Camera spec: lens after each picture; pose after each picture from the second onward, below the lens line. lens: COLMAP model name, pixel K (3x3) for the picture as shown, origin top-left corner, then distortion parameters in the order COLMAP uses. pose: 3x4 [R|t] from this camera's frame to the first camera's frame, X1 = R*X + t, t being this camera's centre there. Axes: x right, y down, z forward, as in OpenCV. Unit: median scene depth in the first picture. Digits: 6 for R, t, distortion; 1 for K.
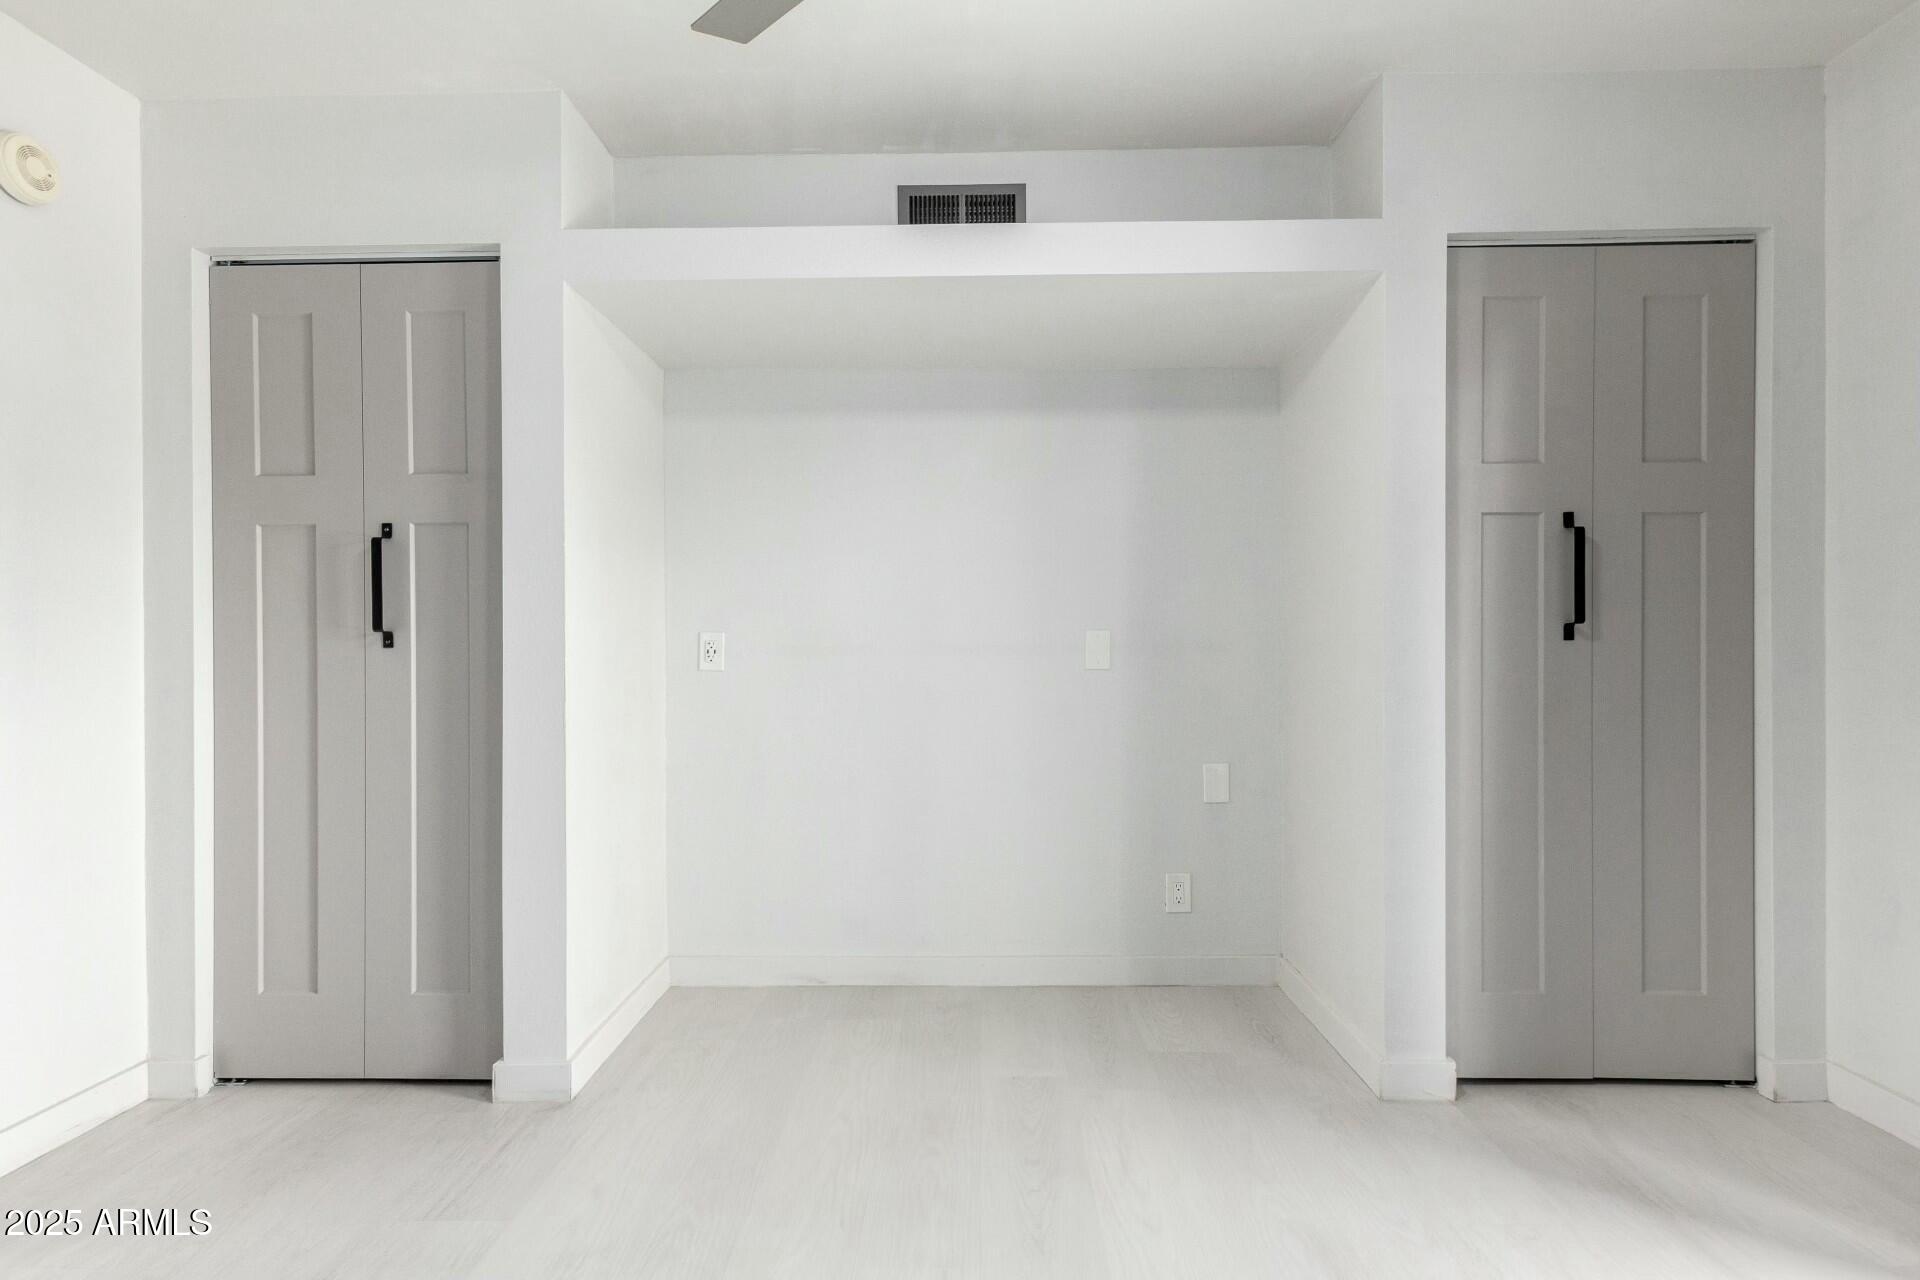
lens RADIAL K [[938.6, 0, 960.0], [0, 938.6, 640.0], [0, 0, 1]] dist [0.003435, -0.000160]
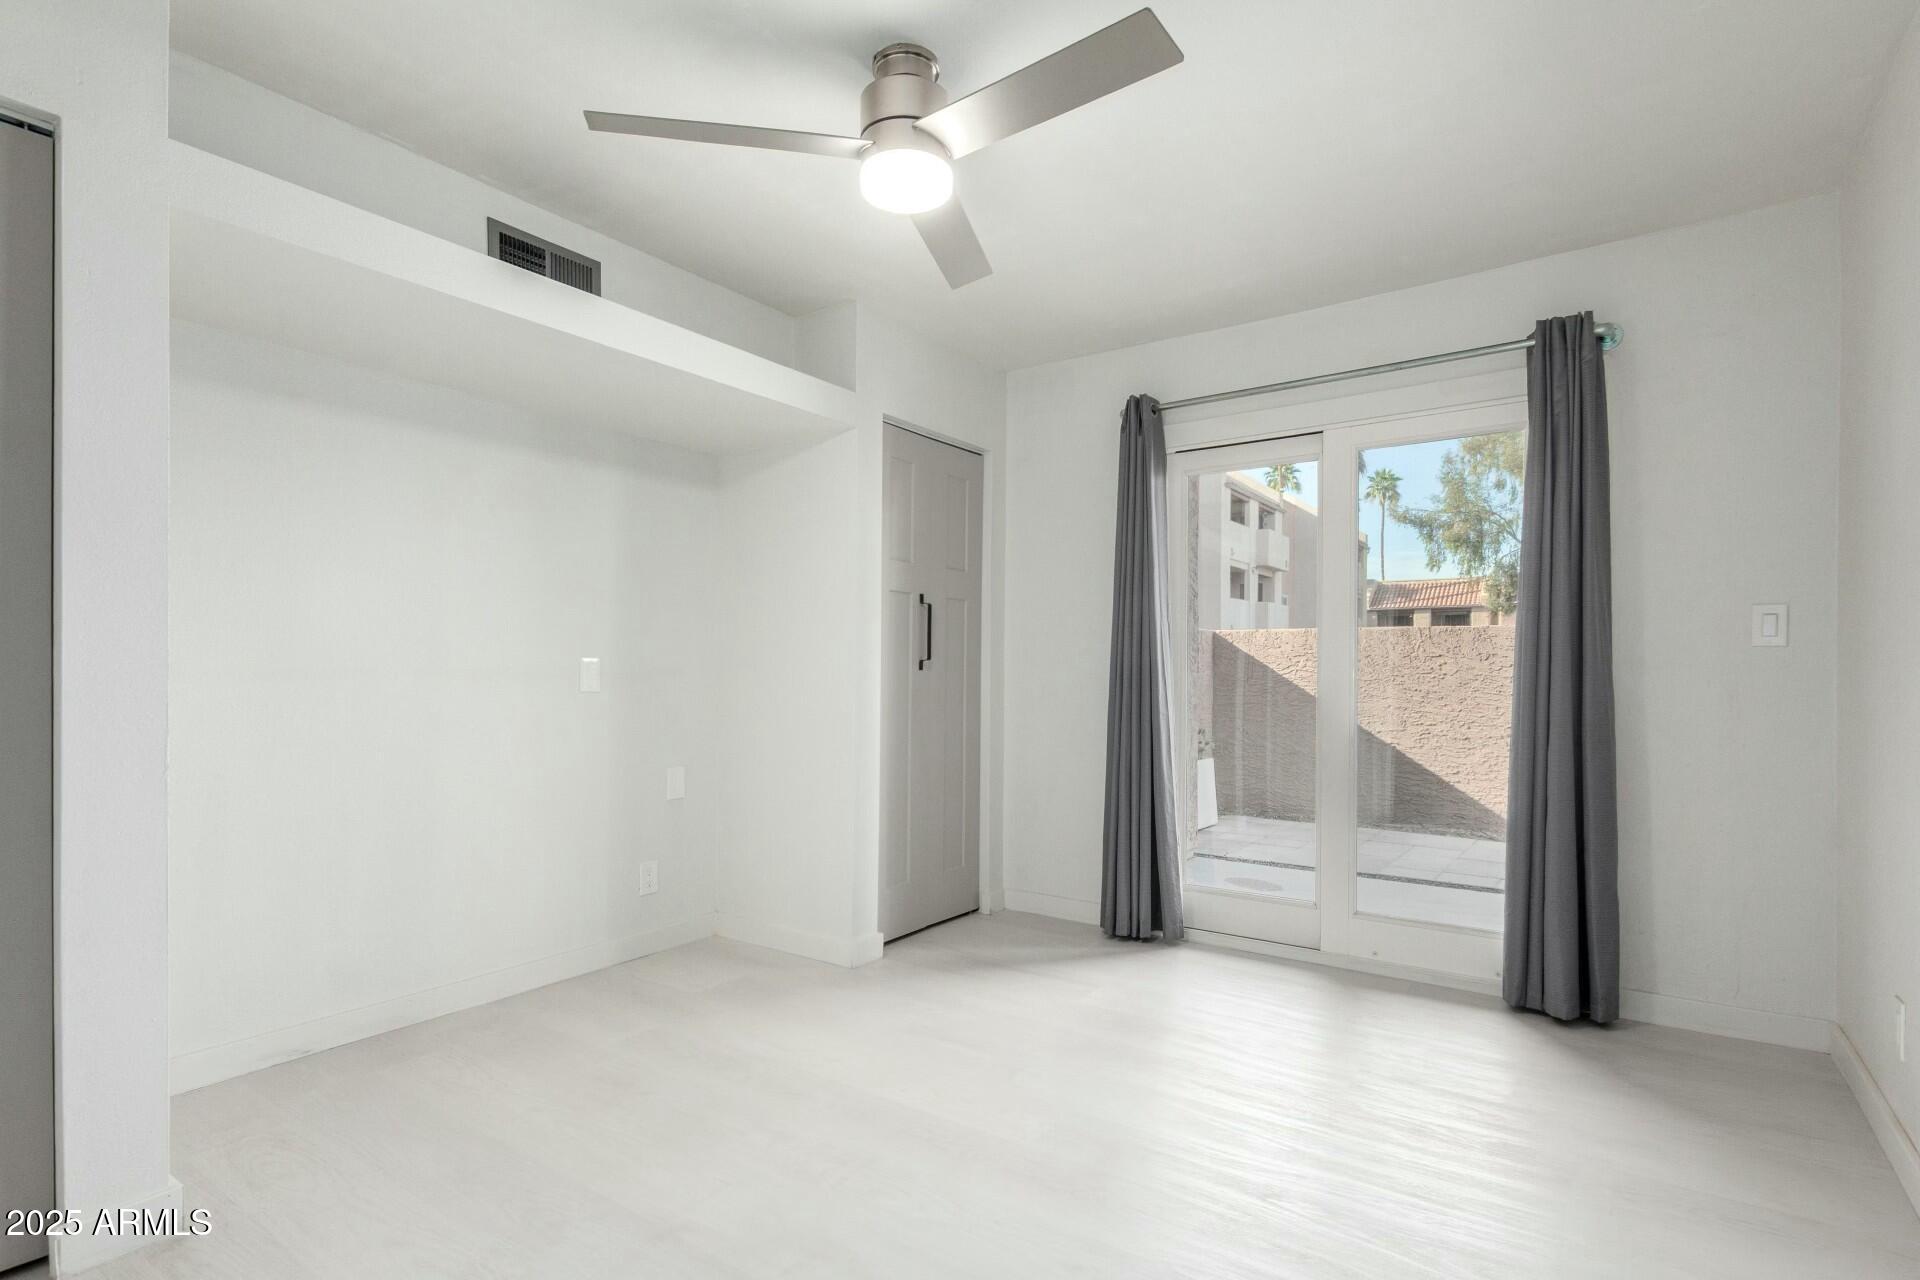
lens RADIAL K [[927.8, 0, 964.9], [0, 927.8, 677.1], [0, 0, 1]] dist [0.003092, -0.000010]
pose [[0.557072, 0.002433, 0.830461, -0.614520], [-0.009220, 0.999952, 0.003255, 0.005987], [-0.830413, -0.009470, 0.557068, 0.006697]]
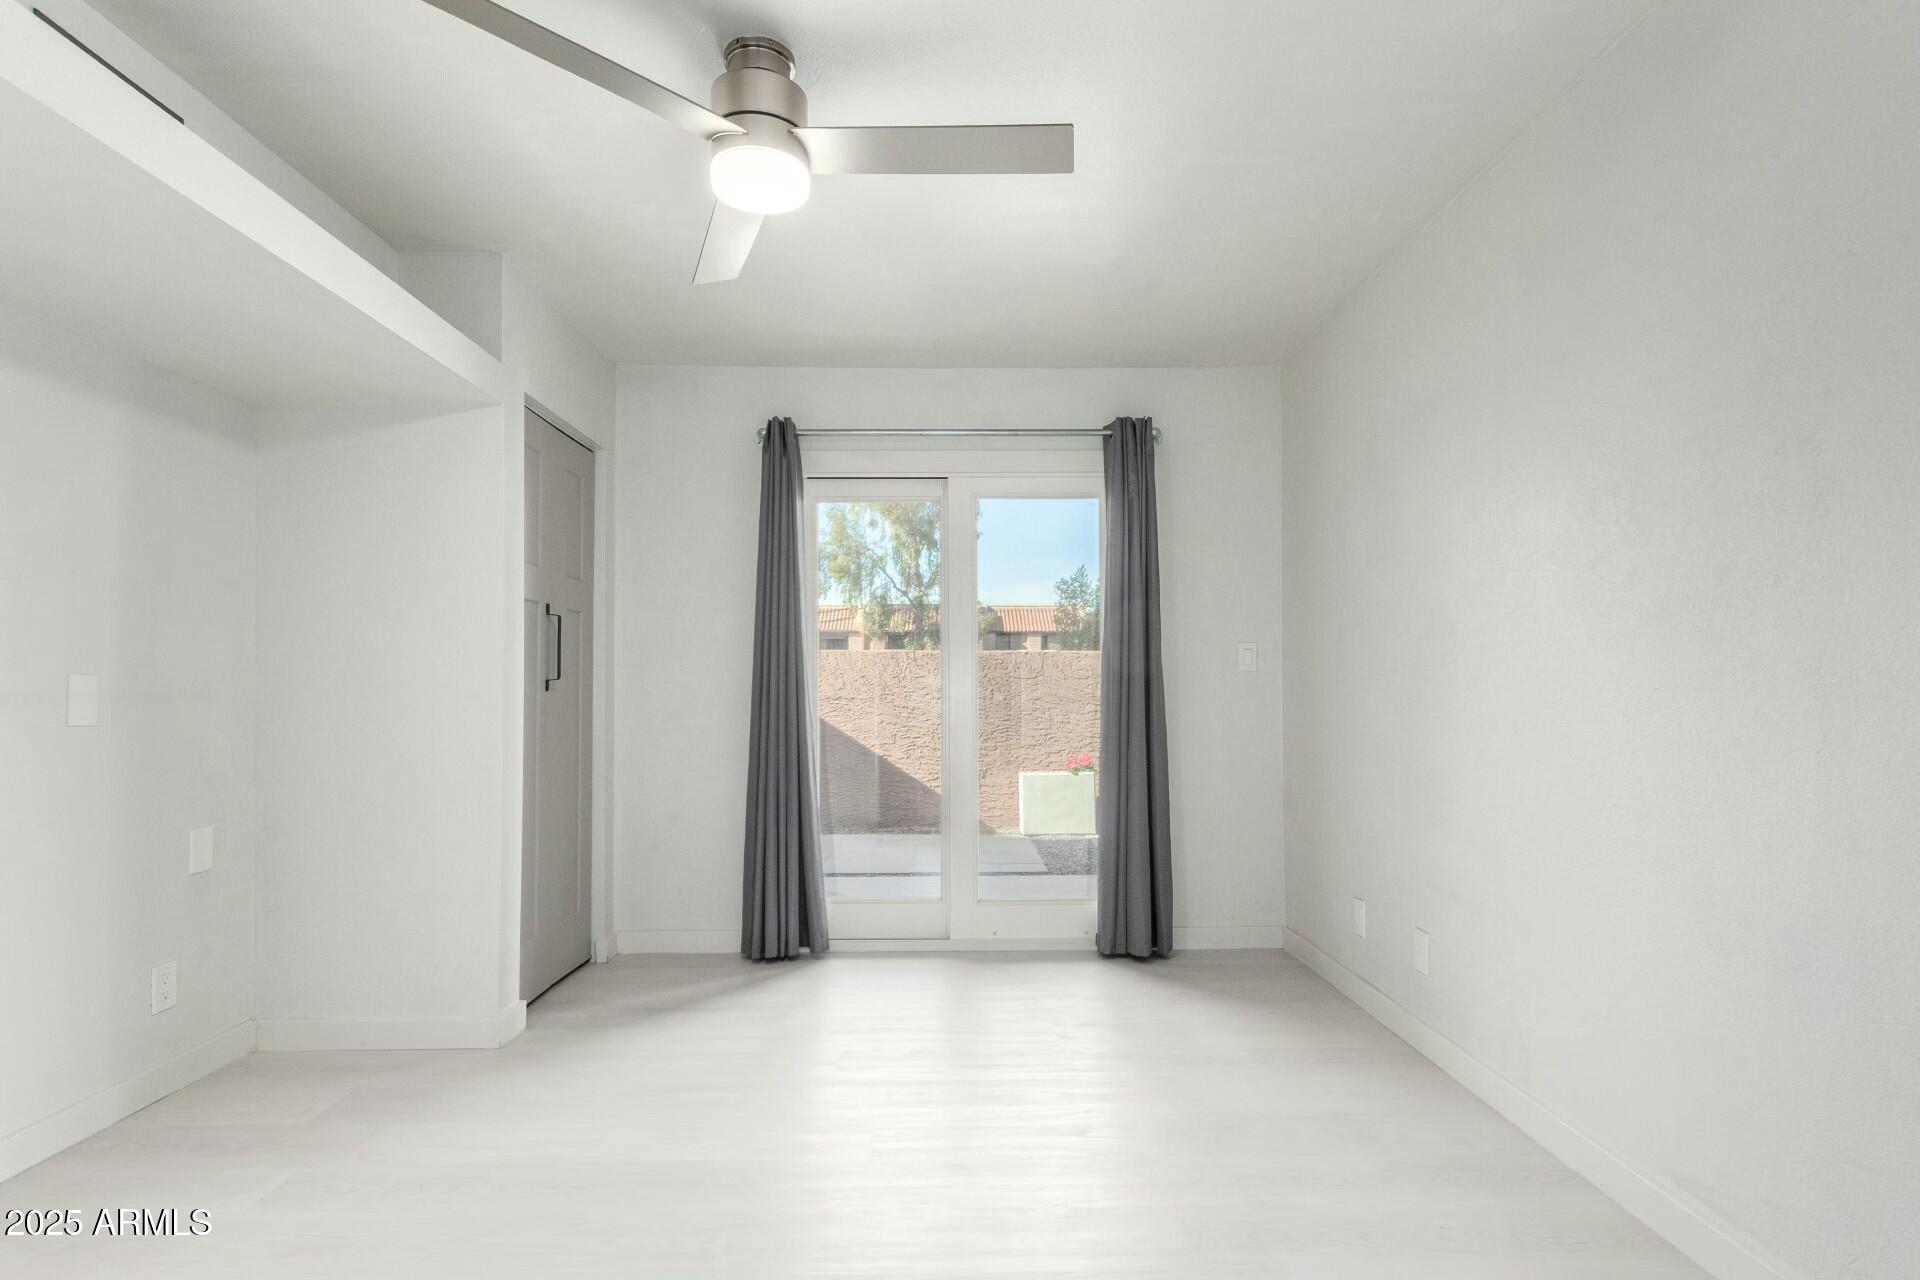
lens RADIAL K [[954.9, 0, 963.4], [0, 954.9, 685.0], [0, 0, 1]] dist [0.003358, 0.000390]
pose [[-0.039543, 0.012681, 0.999137, -0.769808], [-0.001023, 0.999918, -0.012731, 0.008000], [-0.999217, -0.001526, -0.039527, 0.365738]]
